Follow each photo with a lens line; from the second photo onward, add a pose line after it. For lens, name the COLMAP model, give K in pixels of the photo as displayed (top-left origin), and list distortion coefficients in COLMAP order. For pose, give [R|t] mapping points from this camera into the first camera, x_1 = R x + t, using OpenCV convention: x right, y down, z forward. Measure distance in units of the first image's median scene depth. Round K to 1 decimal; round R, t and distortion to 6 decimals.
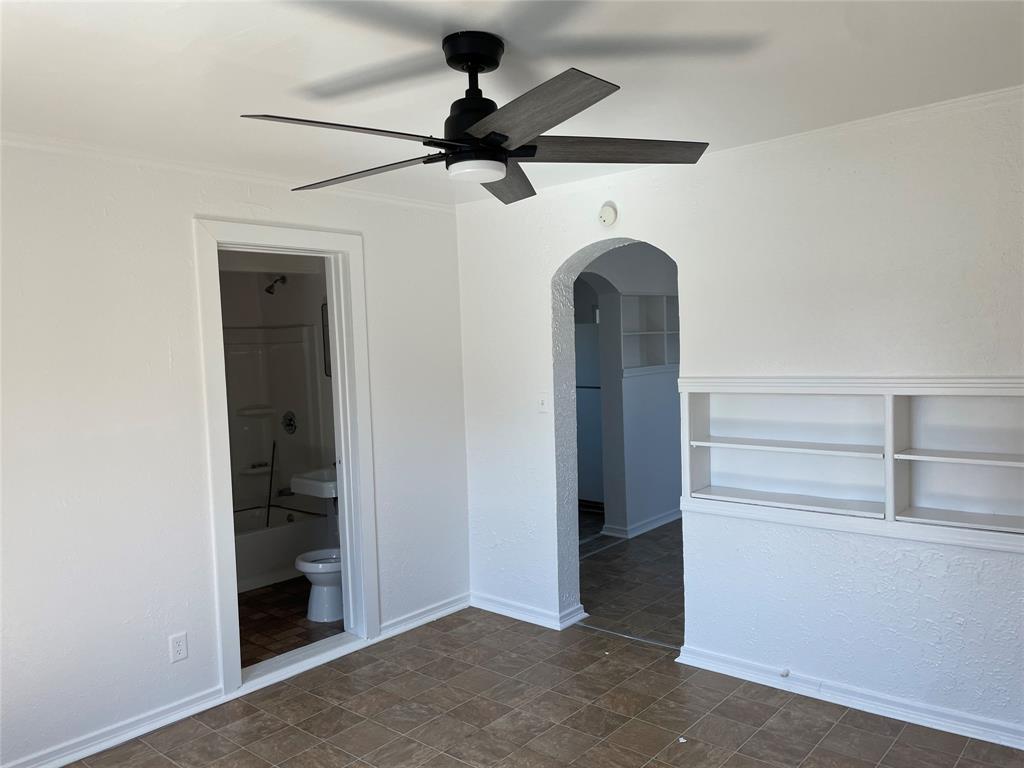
lens RADIAL K [[770.4, 0, 516.1], [0, 770.4, 374.7], [0, 0, 1]] dist [0.006369, -0.030017]
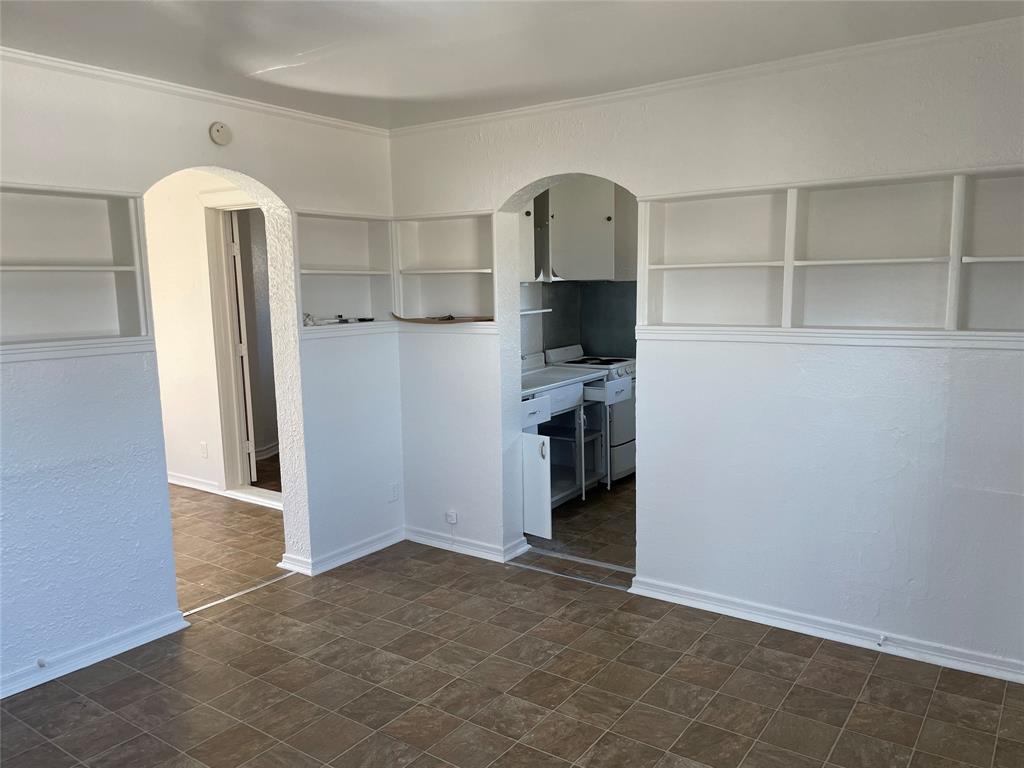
lens RADIAL K [[770.4, 0, 509.7], [0, 770.4, 390.5], [0, 0, 1]] dist [0.006369, -0.030017]
pose [[0.075400, 0.175881, -0.981520, 0.631593], [-0.006129, 0.984385, 0.175924, -0.050750], [0.997135, -0.007249, 0.075301, 0.738076]]
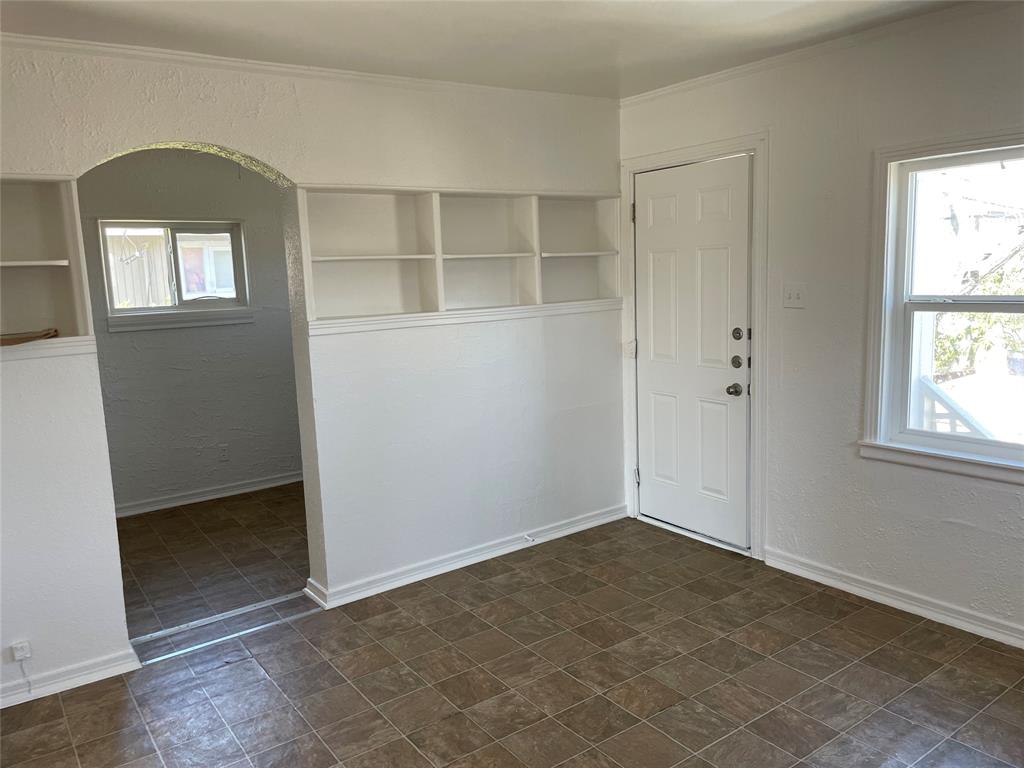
lens RADIAL K [[770.4, 0, 516.4], [0, 770.4, 389.0], [0, 0, 1]] dist [0.006369, -0.030017]
pose [[0.970537, 0.034707, -0.238438, 0.065932], [-0.000871, 0.990070, 0.140571, -0.006519], [0.240949, -0.136222, 0.960930, 0.073174]]
